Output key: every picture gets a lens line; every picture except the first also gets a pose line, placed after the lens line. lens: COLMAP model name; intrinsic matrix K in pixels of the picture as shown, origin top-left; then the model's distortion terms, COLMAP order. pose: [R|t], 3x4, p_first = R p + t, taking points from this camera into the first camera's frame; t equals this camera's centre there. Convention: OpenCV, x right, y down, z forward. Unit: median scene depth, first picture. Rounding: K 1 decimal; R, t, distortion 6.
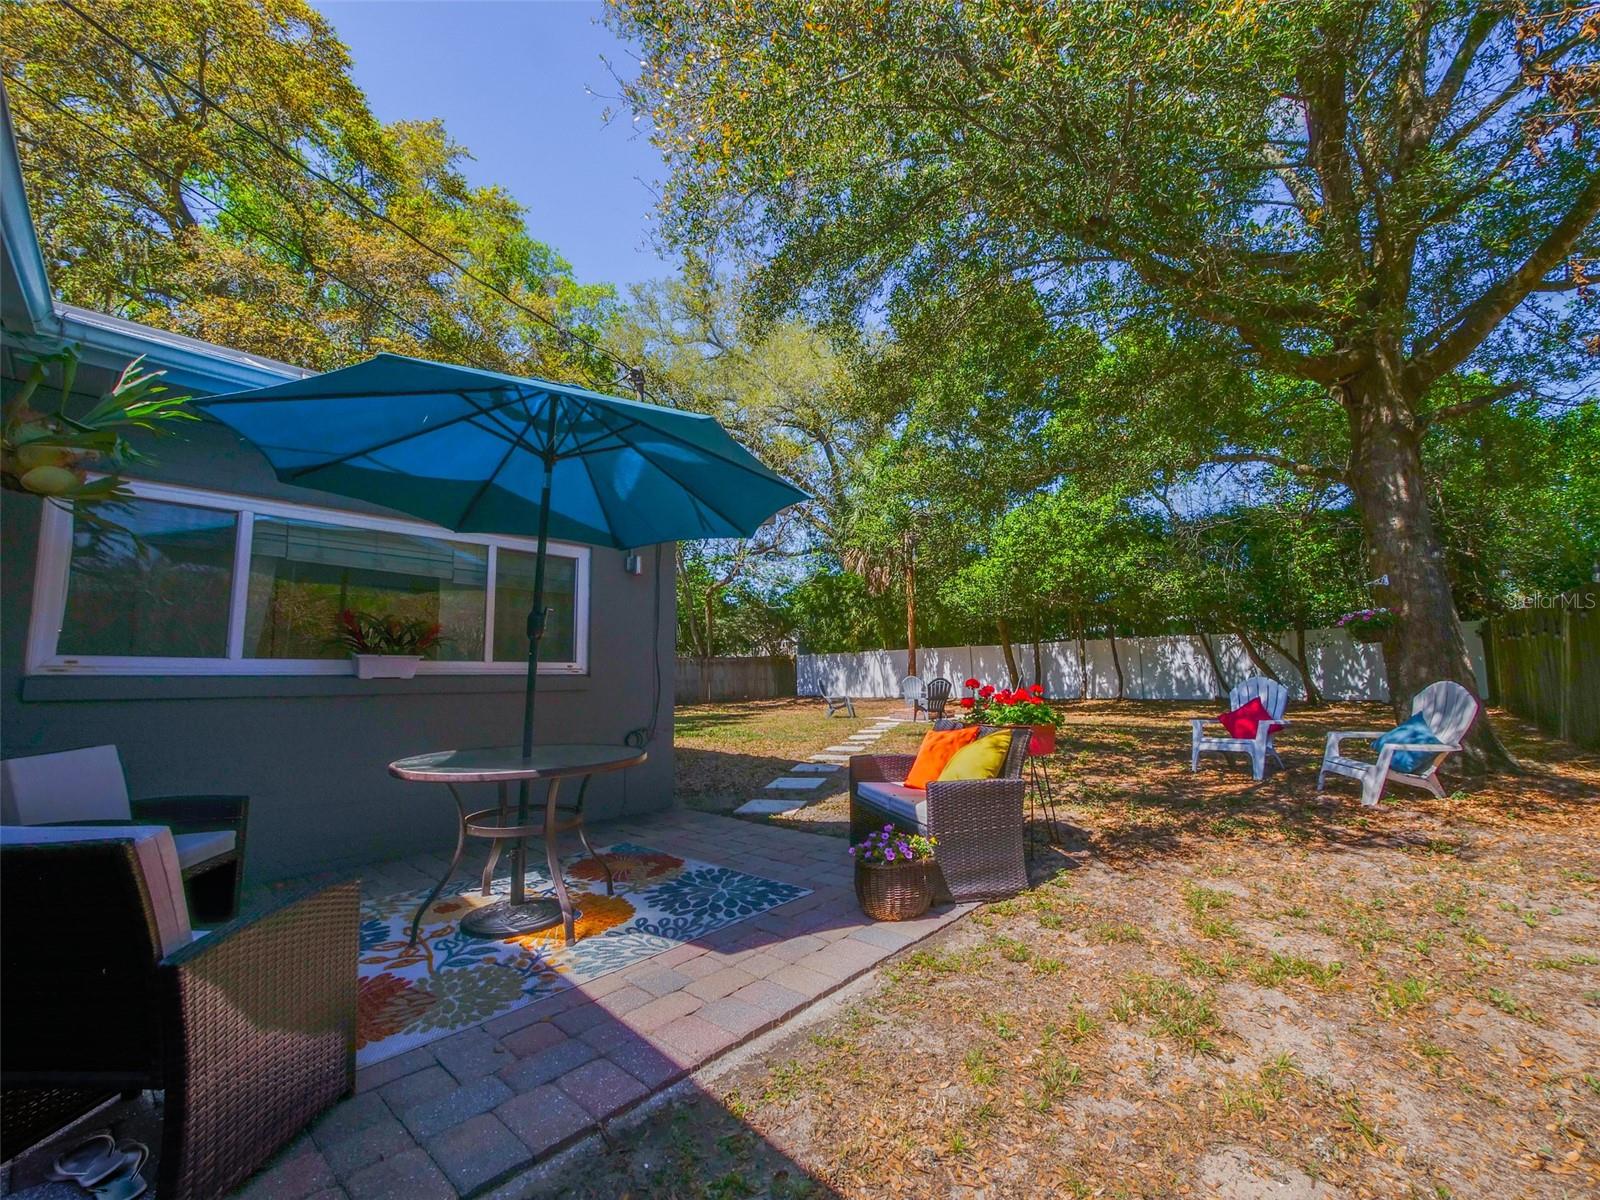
lens RADIAL K [[657.0, 0, 800.0], [0, 657.0, 600.0], [0, 0, 1]] dist [-0.007964, -0.000027]
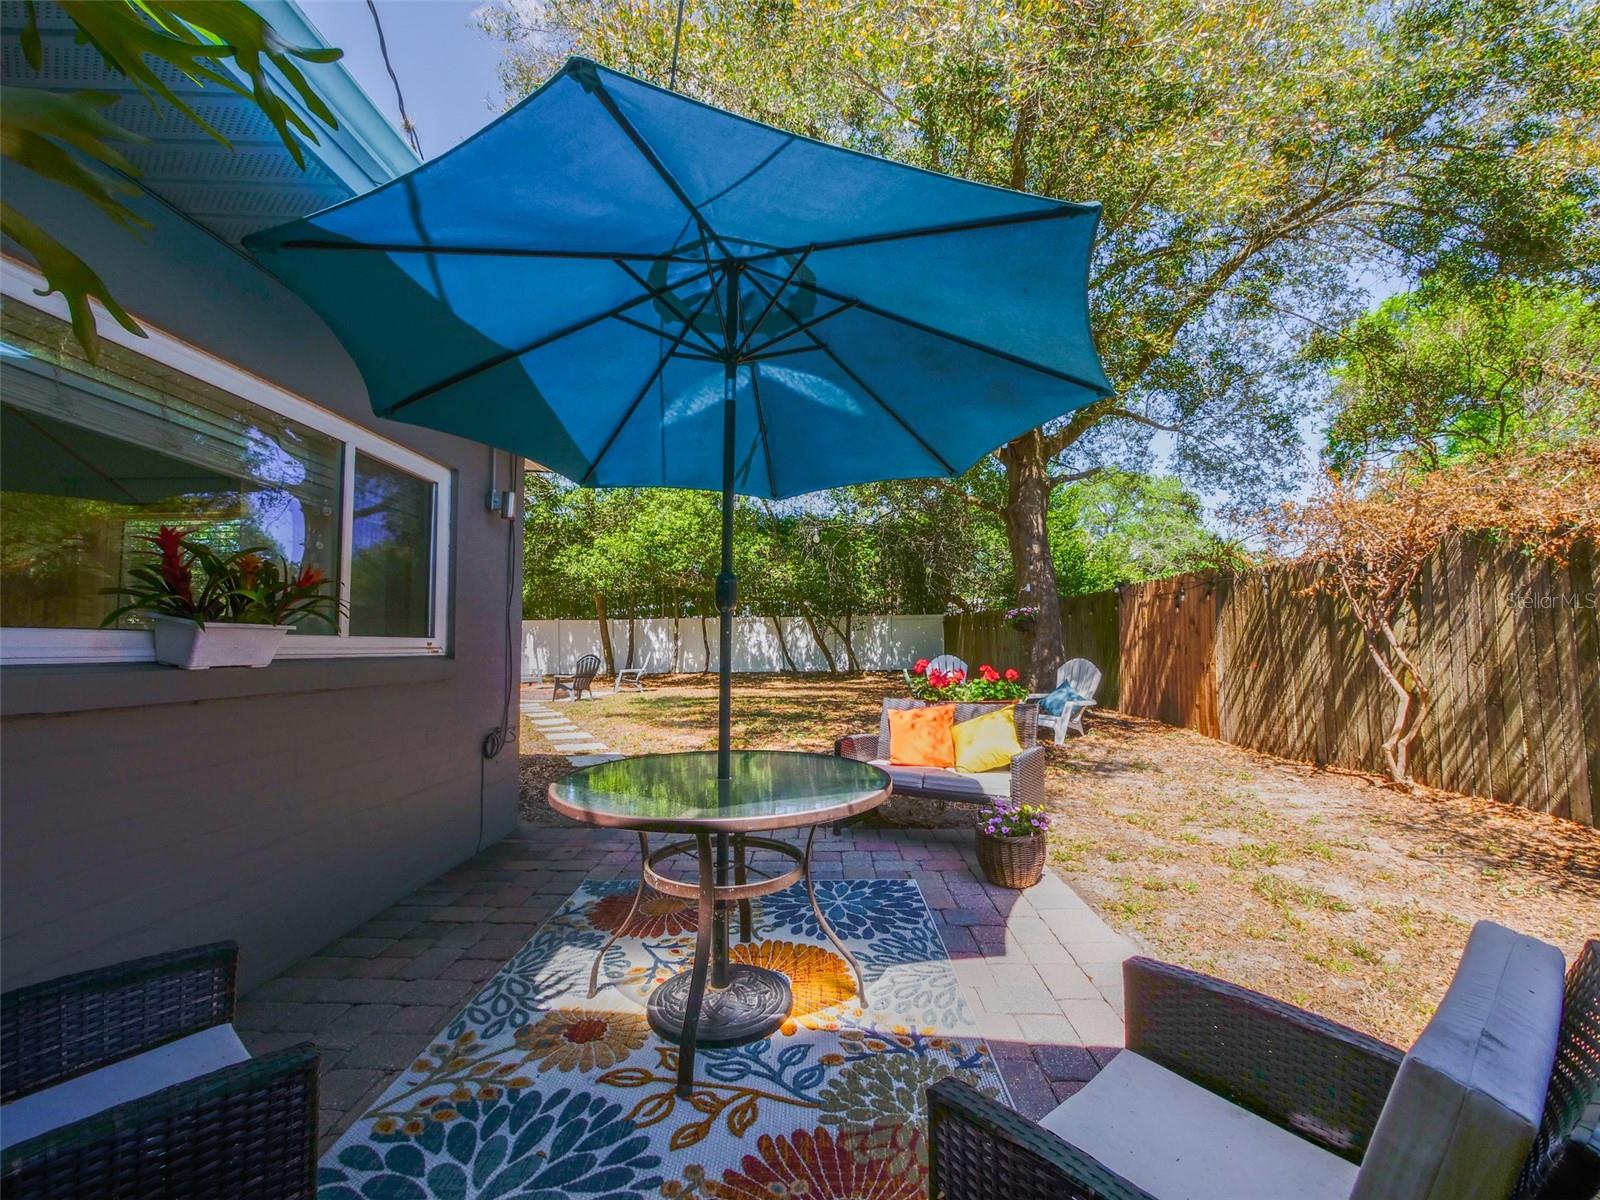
lens RADIAL K [[662.1, 0, 800.0], [0, 662.1, 600.0], [0, 0, 1]] dist [-0.007677, -0.000030]
pose [[0.766895, 0.050813, 0.639758, -0.751853], [-0.075822, 0.997053, 0.011699, 0.030697], [-0.637278, -0.057480, 0.768487, 0.374315]]
